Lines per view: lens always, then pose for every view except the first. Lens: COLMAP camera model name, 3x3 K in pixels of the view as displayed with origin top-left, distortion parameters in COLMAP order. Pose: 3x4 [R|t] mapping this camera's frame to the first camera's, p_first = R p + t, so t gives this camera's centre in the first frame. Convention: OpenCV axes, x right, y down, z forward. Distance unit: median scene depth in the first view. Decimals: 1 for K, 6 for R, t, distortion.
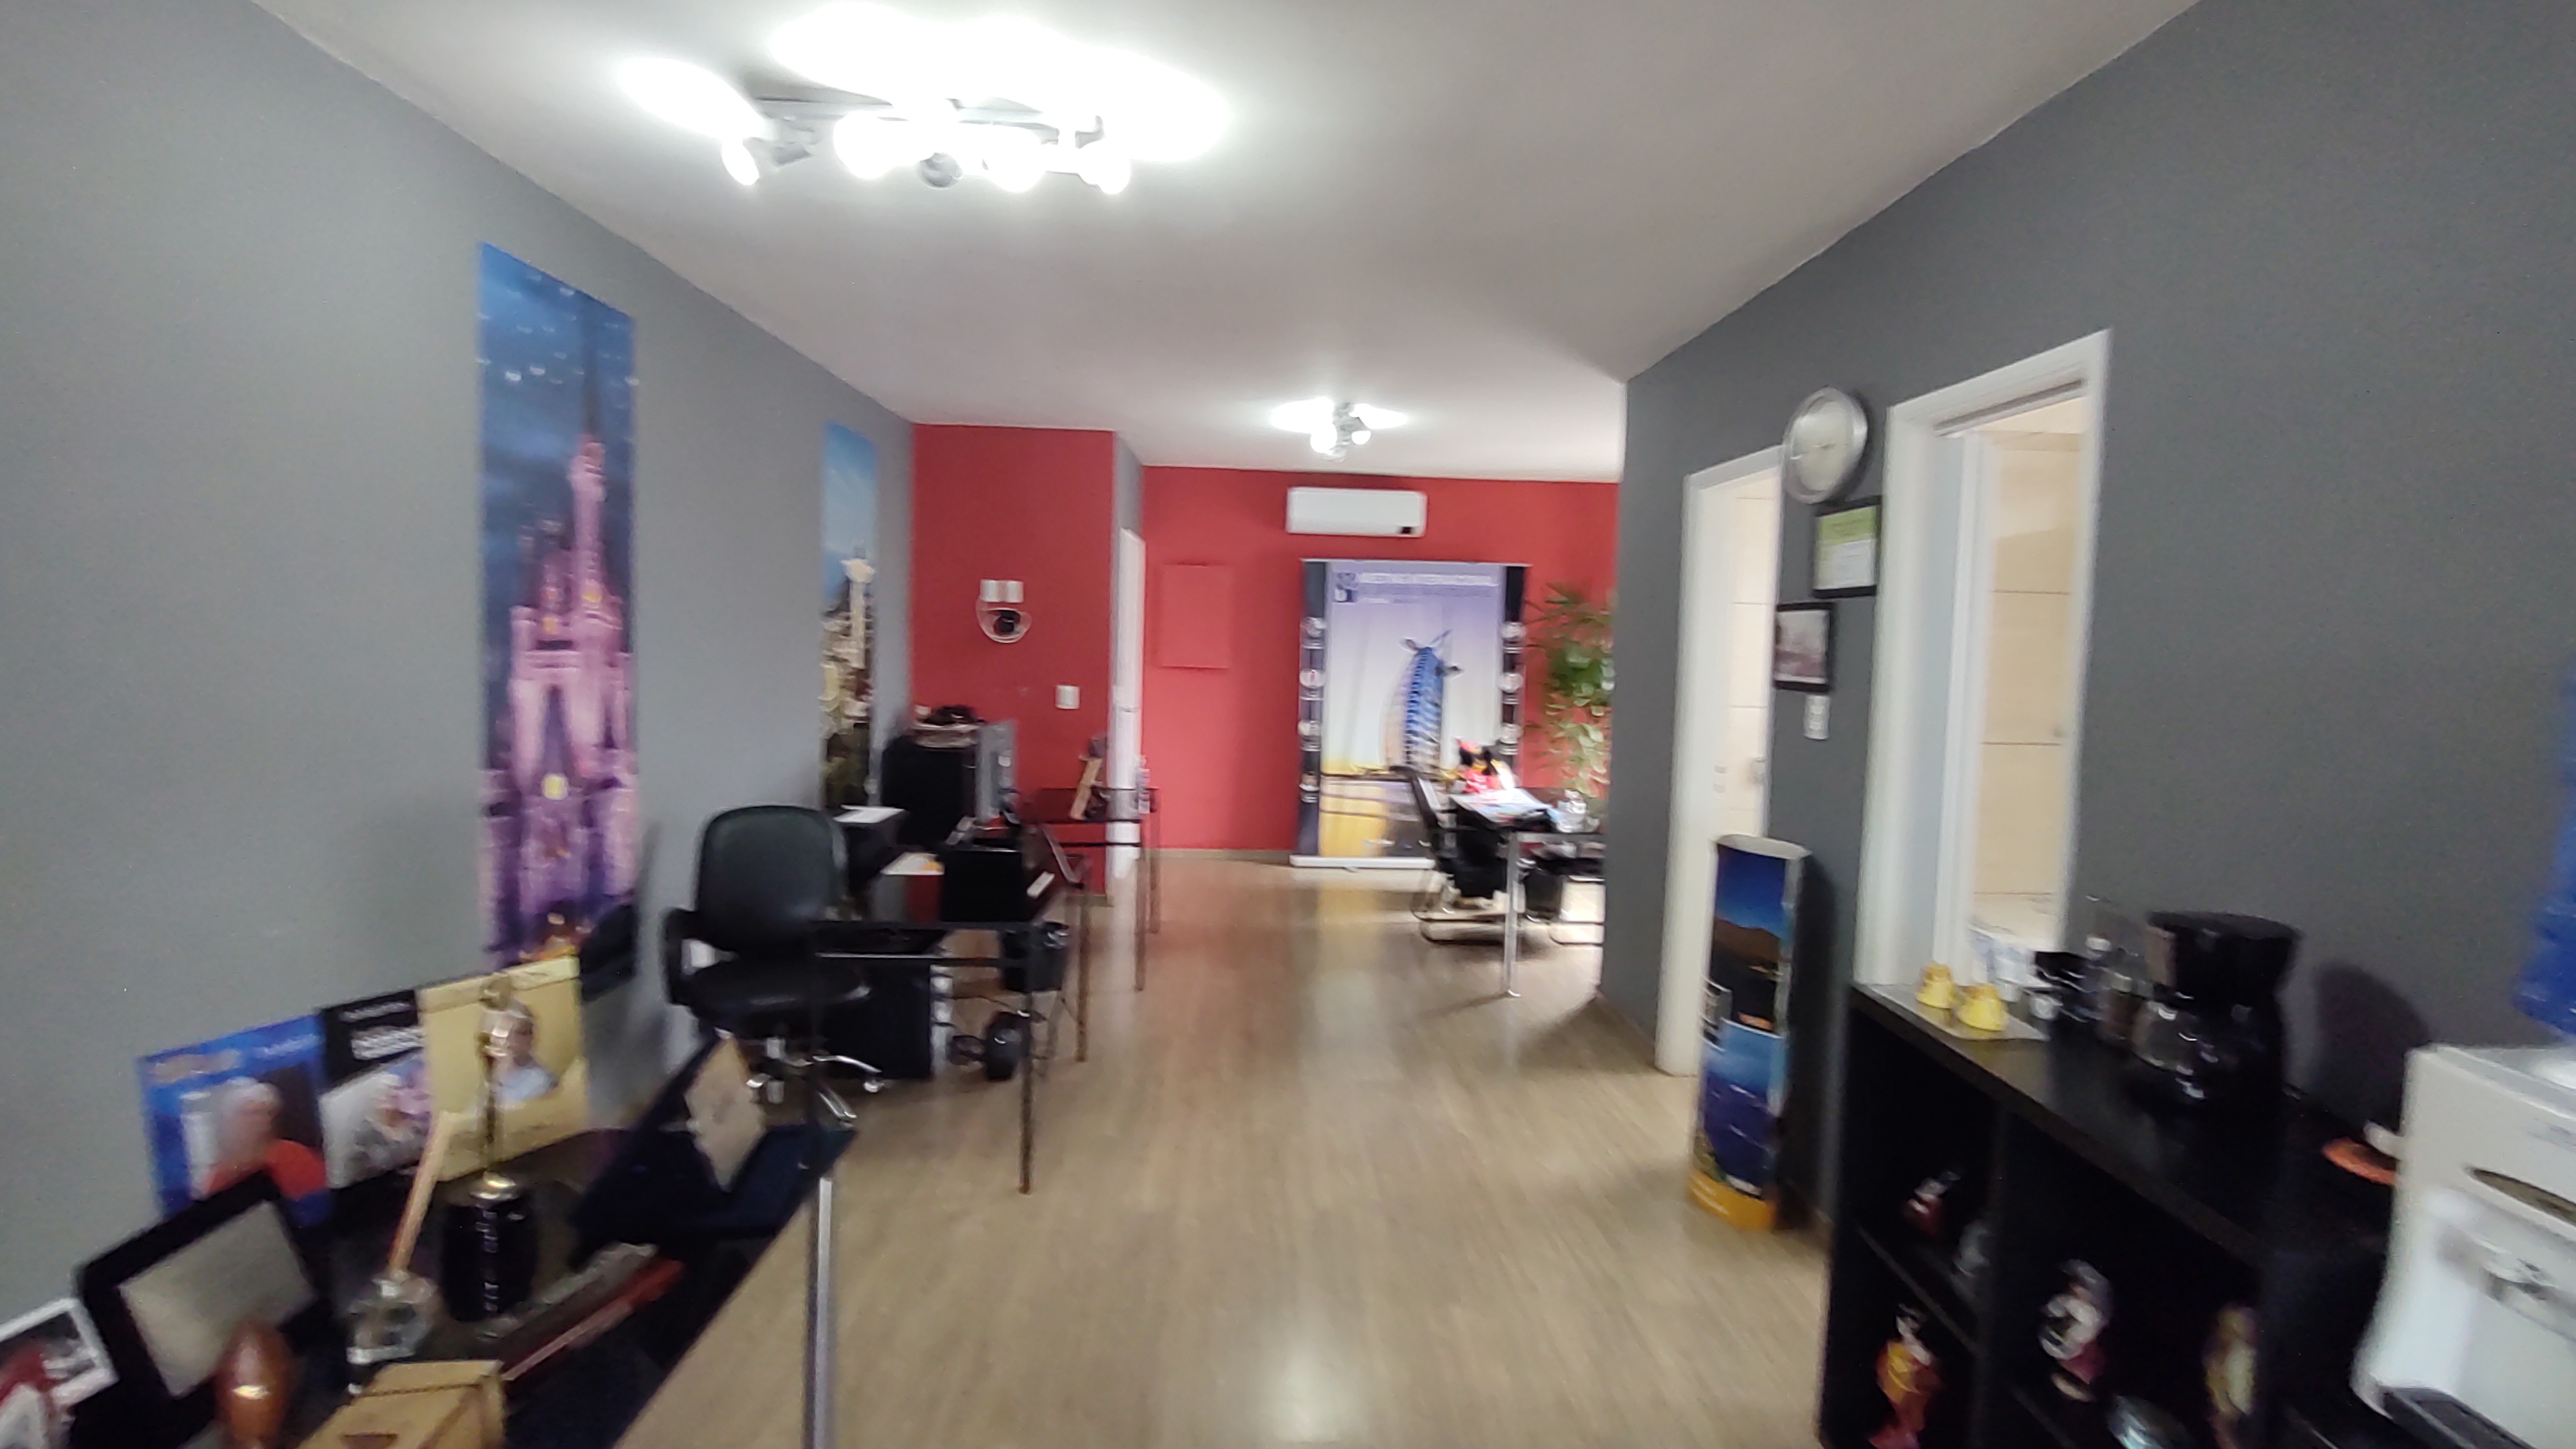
lens RADIAL K [[1149.9, 0, 1348.0], [0, 1149.9, 723.6], [0, 0, 1]] dist [0.006003, -0.001322]
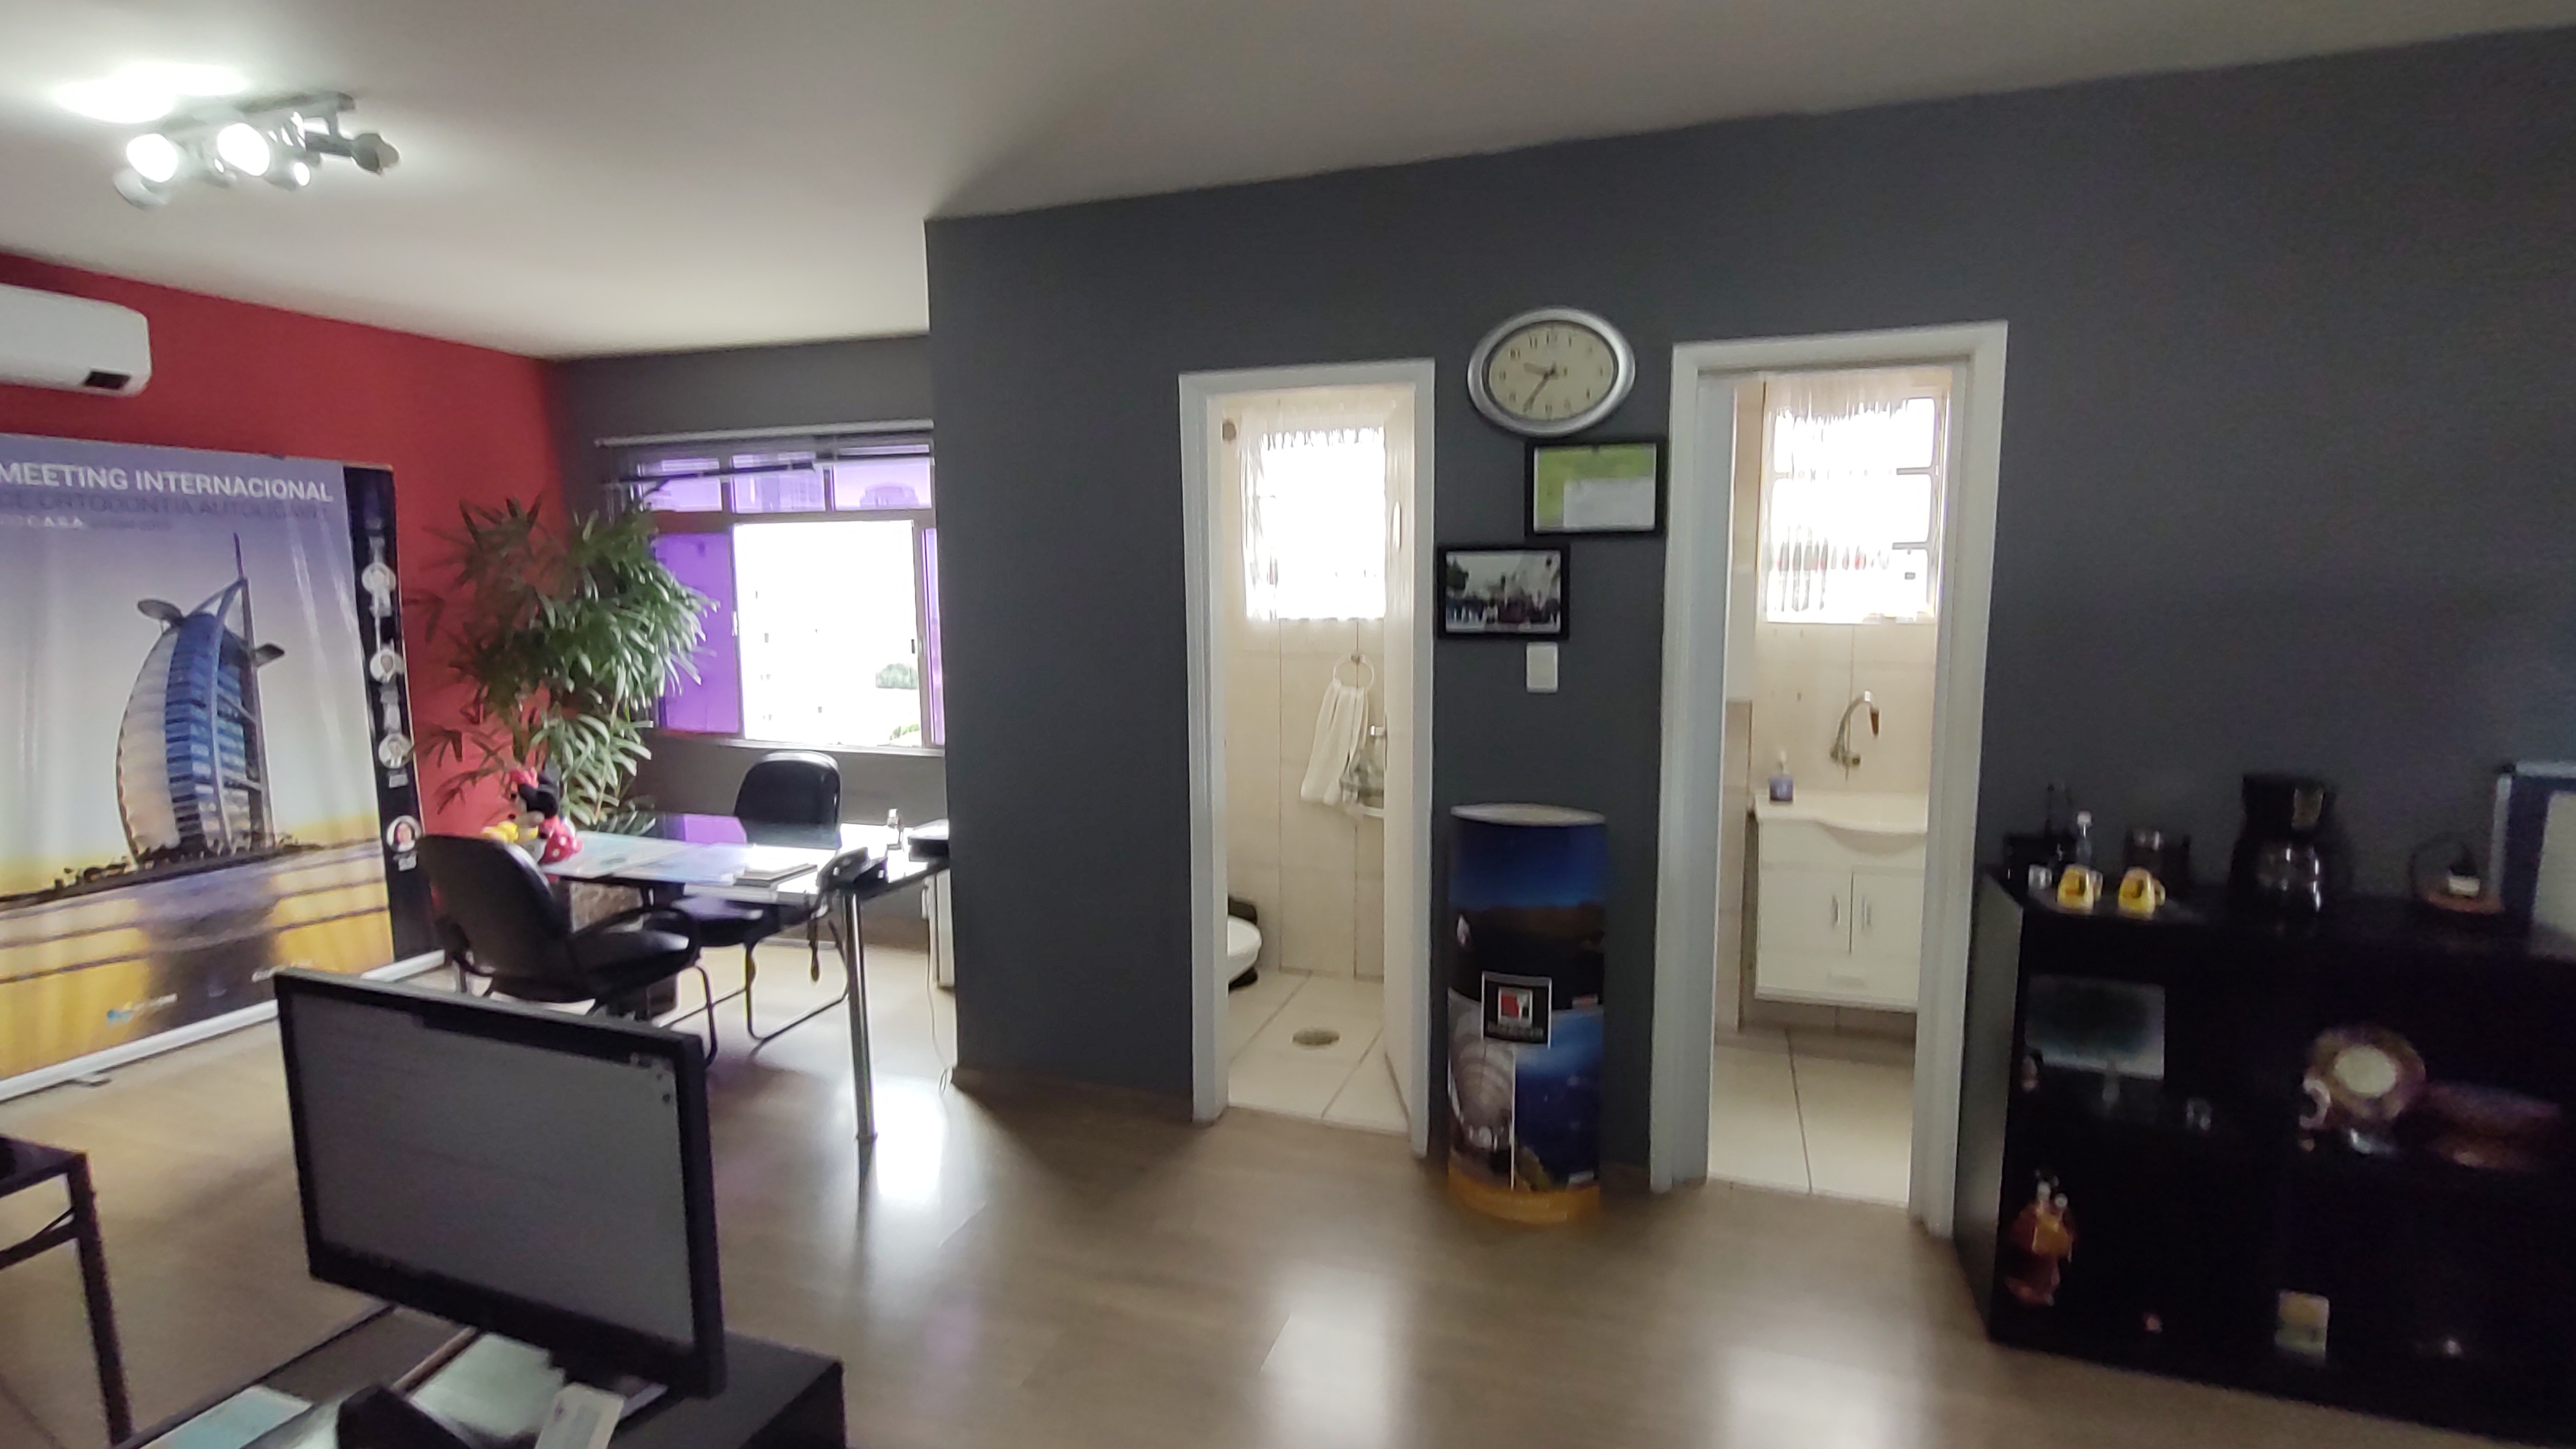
lens RADIAL K [[1149.9, 0, 1293.2], [0, 1149.9, 710.0], [0, 0, 1]] dist [0.006003, -0.001322]
pose [[0.397745, -0.128036, 0.908518, -0.481913], [0.084281, 0.991127, 0.102780, -0.077110], [-0.913617, 0.035690, 0.405007, 0.738762]]
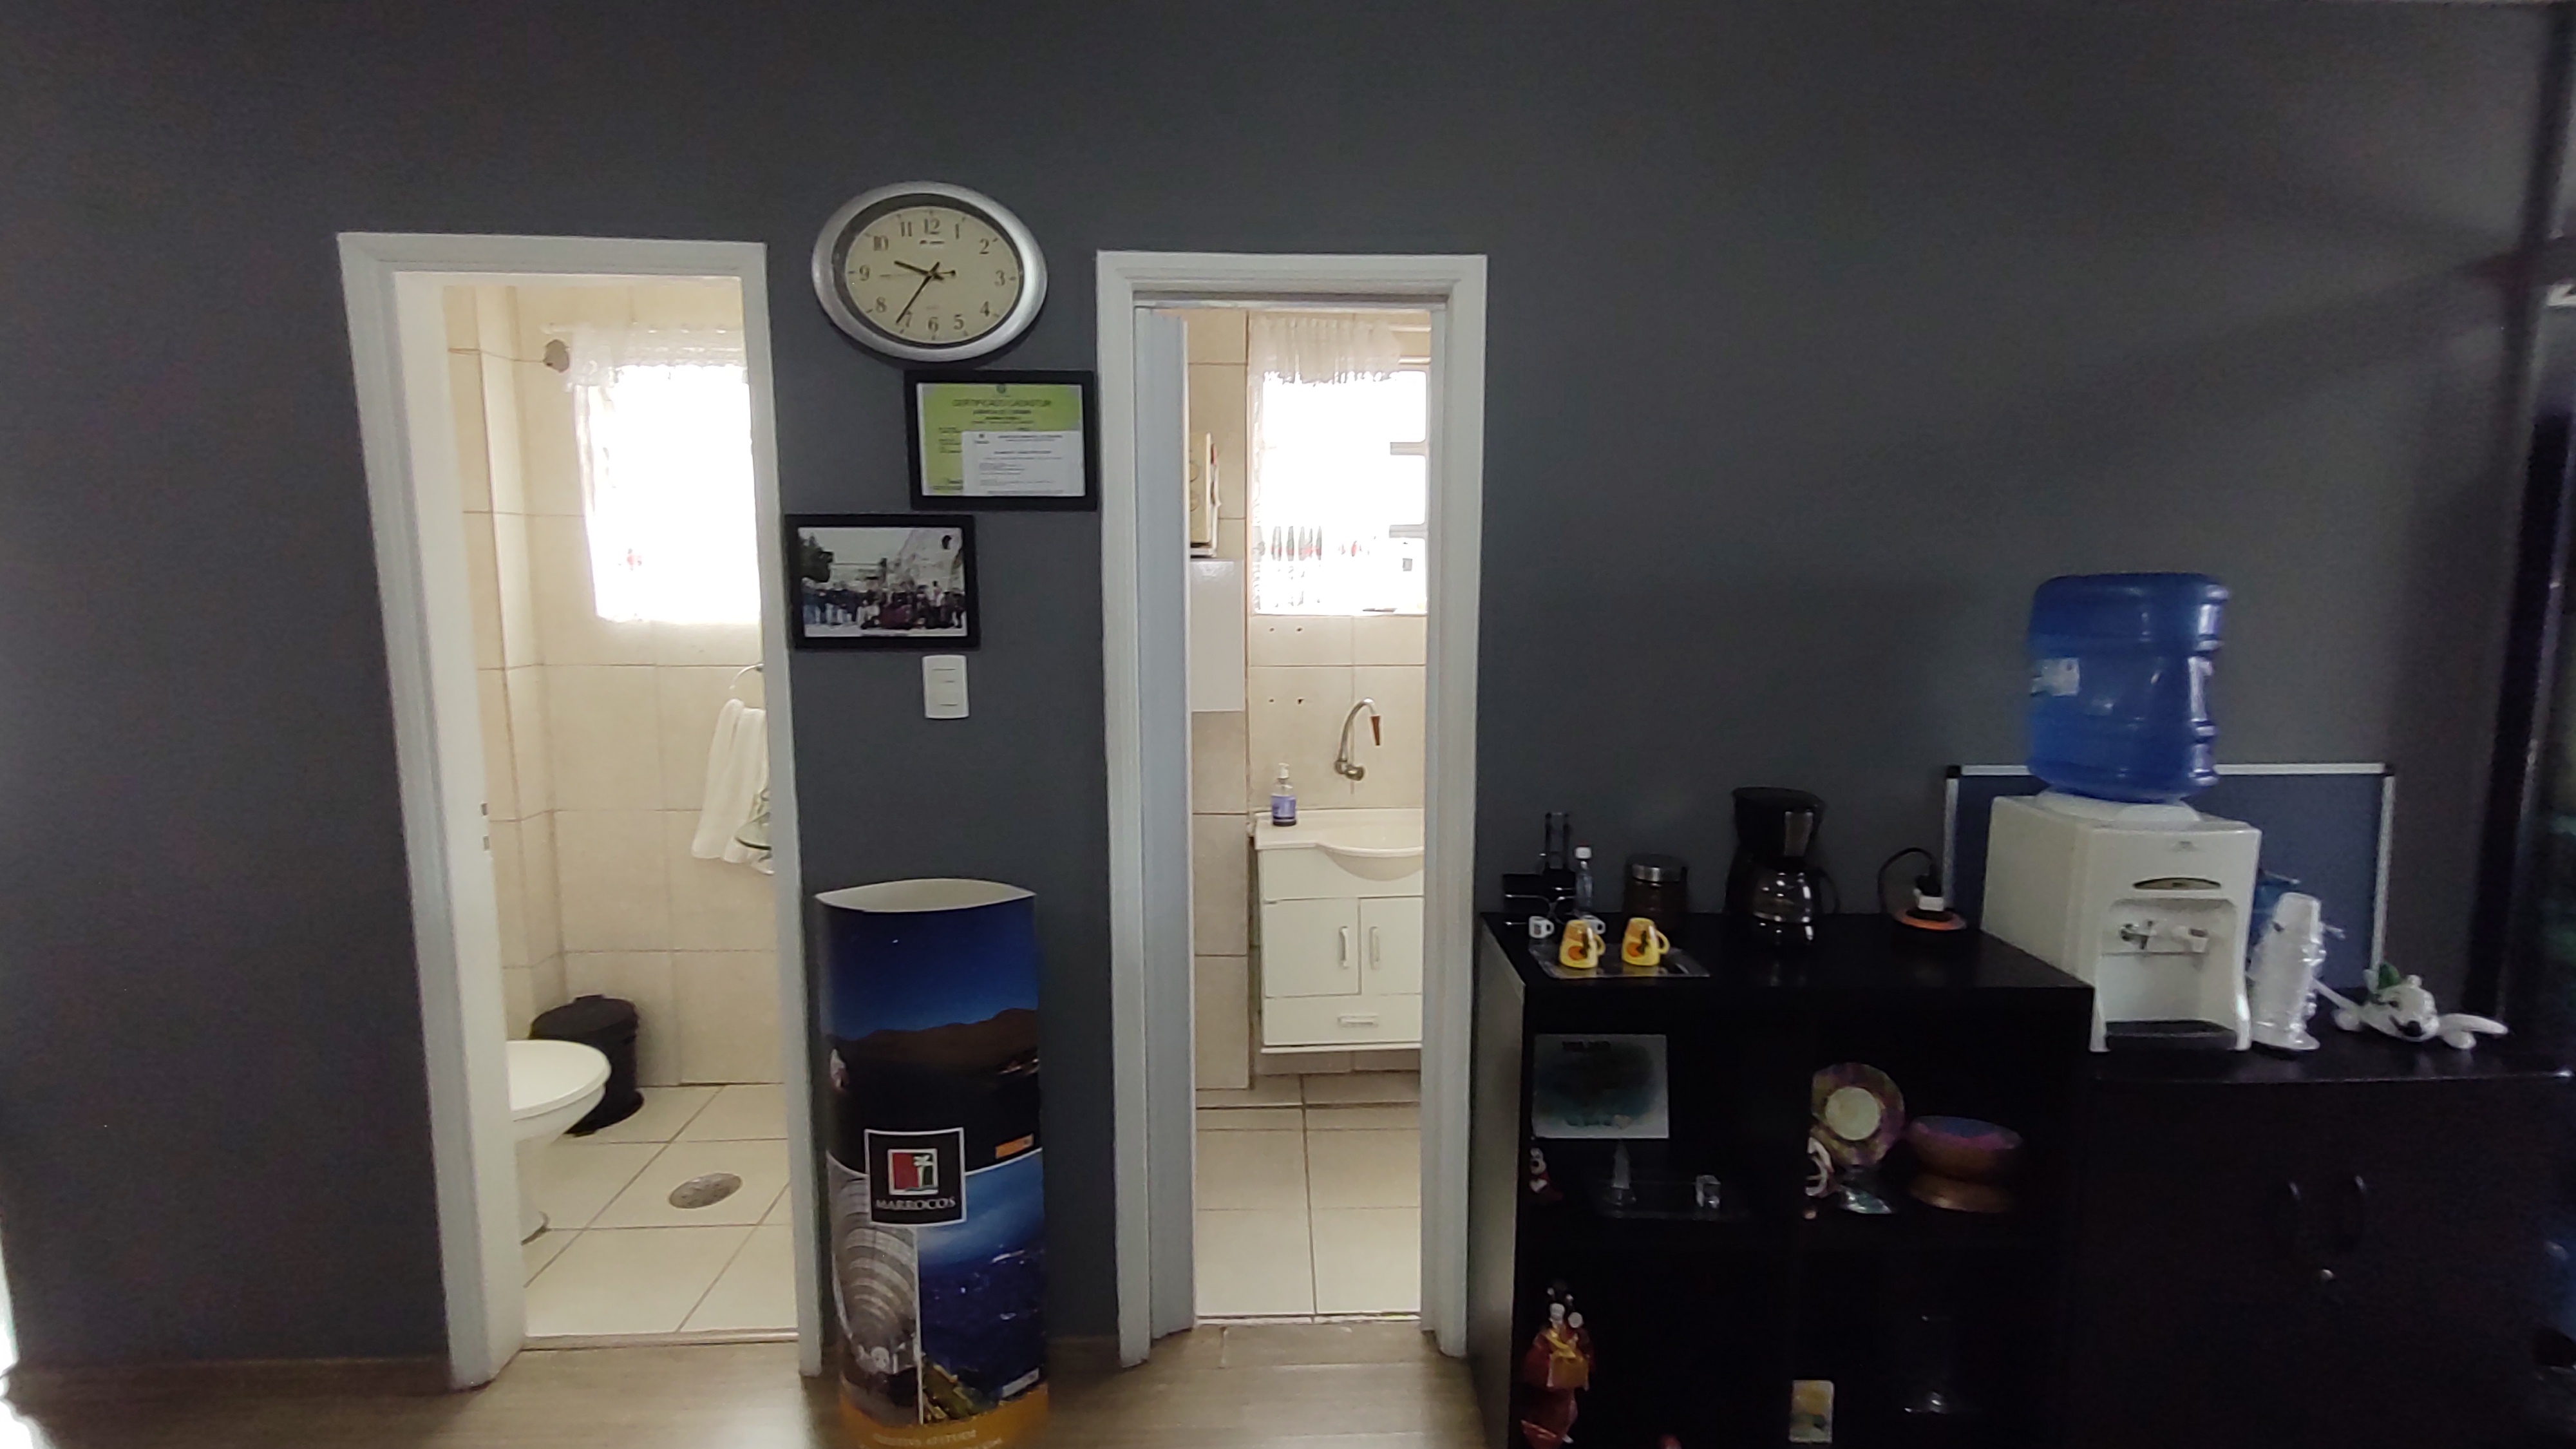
lens RADIAL K [[1149.9, 0, 1295.6], [0, 1149.9, 710.9], [0, 0, 1]] dist [0.006003, -0.001322]
pose [[0.038298, -0.146363, 0.988489, -0.233825], [0.075793, 0.986791, 0.143174, -0.066616], [-0.996388, 0.069437, 0.048886, 0.698038]]
